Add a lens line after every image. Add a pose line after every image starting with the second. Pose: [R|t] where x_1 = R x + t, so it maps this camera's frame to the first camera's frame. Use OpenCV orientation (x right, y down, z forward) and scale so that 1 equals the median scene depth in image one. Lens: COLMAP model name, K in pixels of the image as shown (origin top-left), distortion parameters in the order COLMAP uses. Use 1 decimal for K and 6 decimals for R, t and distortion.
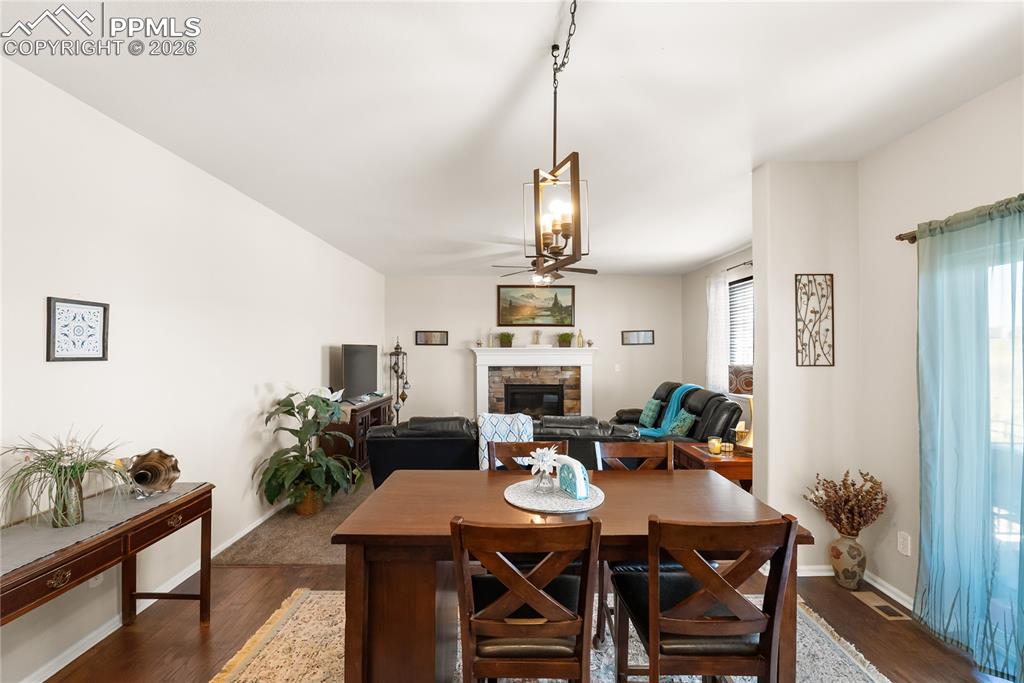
lens RADIAL K [[456.6, 0, 511.8], [0, 456.6, 346.0], [0, 0, 1]] dist [-0.004210, -0.000262]
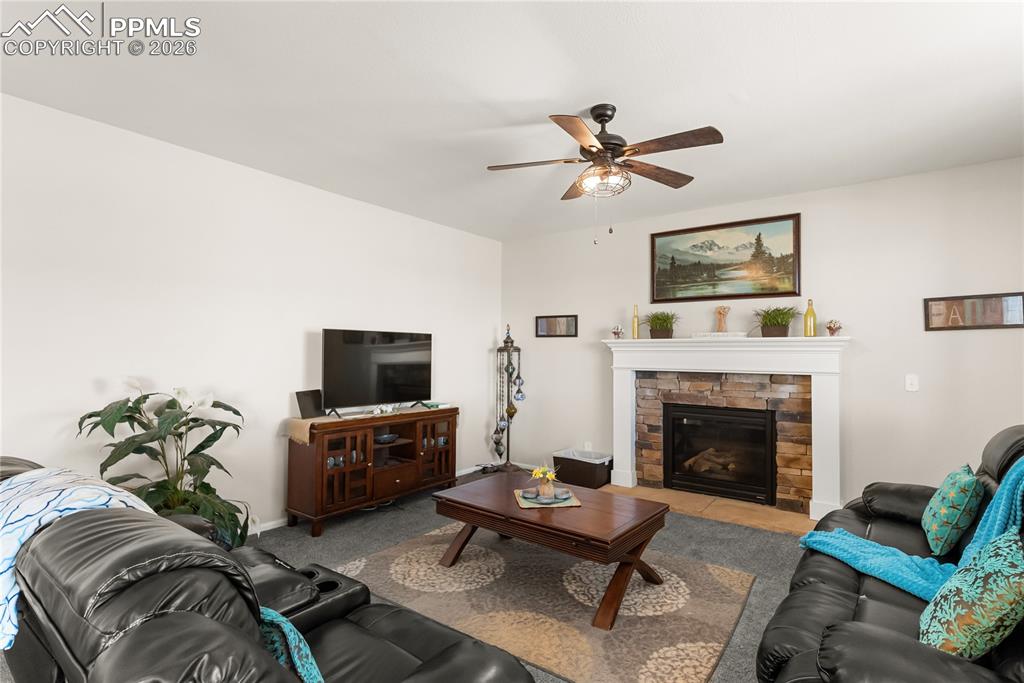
lens RADIAL K [[498.1, 0, 513.0], [0, 498.1, 337.6], [0, 0, 1]] dist [-0.004744, 0.000176]
pose [[0.795164, -0.013526, -0.606244, 0.217286], [-0.002588, 0.999666, -0.025698, 0.018290], [0.606389, 0.022003, 0.794864, 0.383024]]
